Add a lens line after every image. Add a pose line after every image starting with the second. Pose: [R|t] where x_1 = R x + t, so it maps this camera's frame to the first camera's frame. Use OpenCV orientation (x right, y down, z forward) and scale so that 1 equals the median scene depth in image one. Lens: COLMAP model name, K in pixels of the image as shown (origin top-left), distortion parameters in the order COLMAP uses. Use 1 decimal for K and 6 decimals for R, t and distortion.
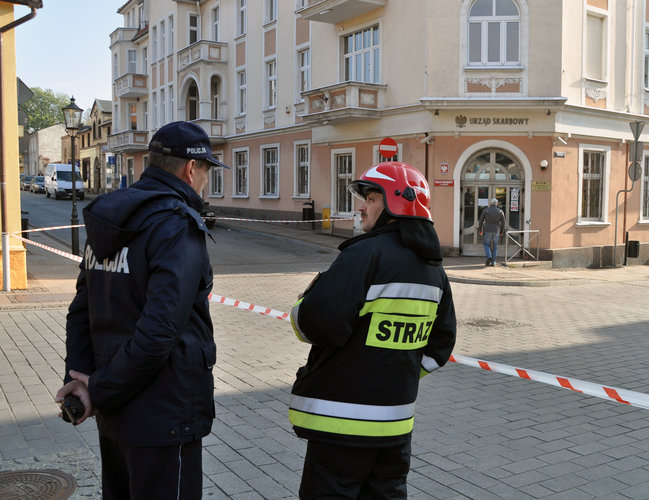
lens RADIAL K [[712.3, 0, 324.5], [0, 712.3, 250.0], [0, 0, 1]] dist [-0.091913, 0.010180]
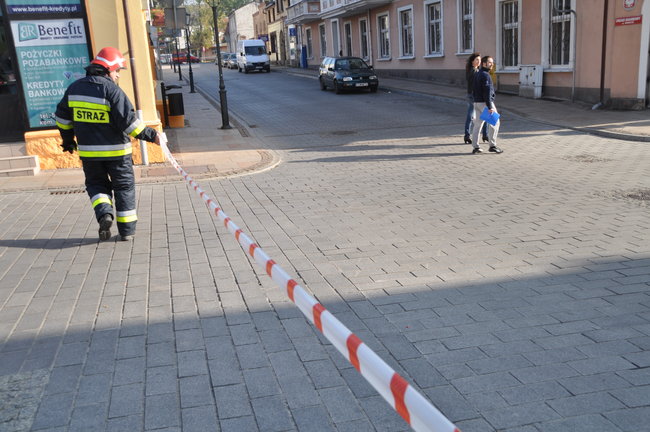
lens RADIAL K [[624.2, 0, 325.0], [0, 624.2, 216.0], [0, 0, 1]] dist [-0.115701, 0.280116]
pose [[0.943574, 0.008393, -0.331055, 0.061212], [0.046030, 0.986651, 0.156210, 0.001617], [0.327946, -0.162635, 0.930592, 0.135853]]
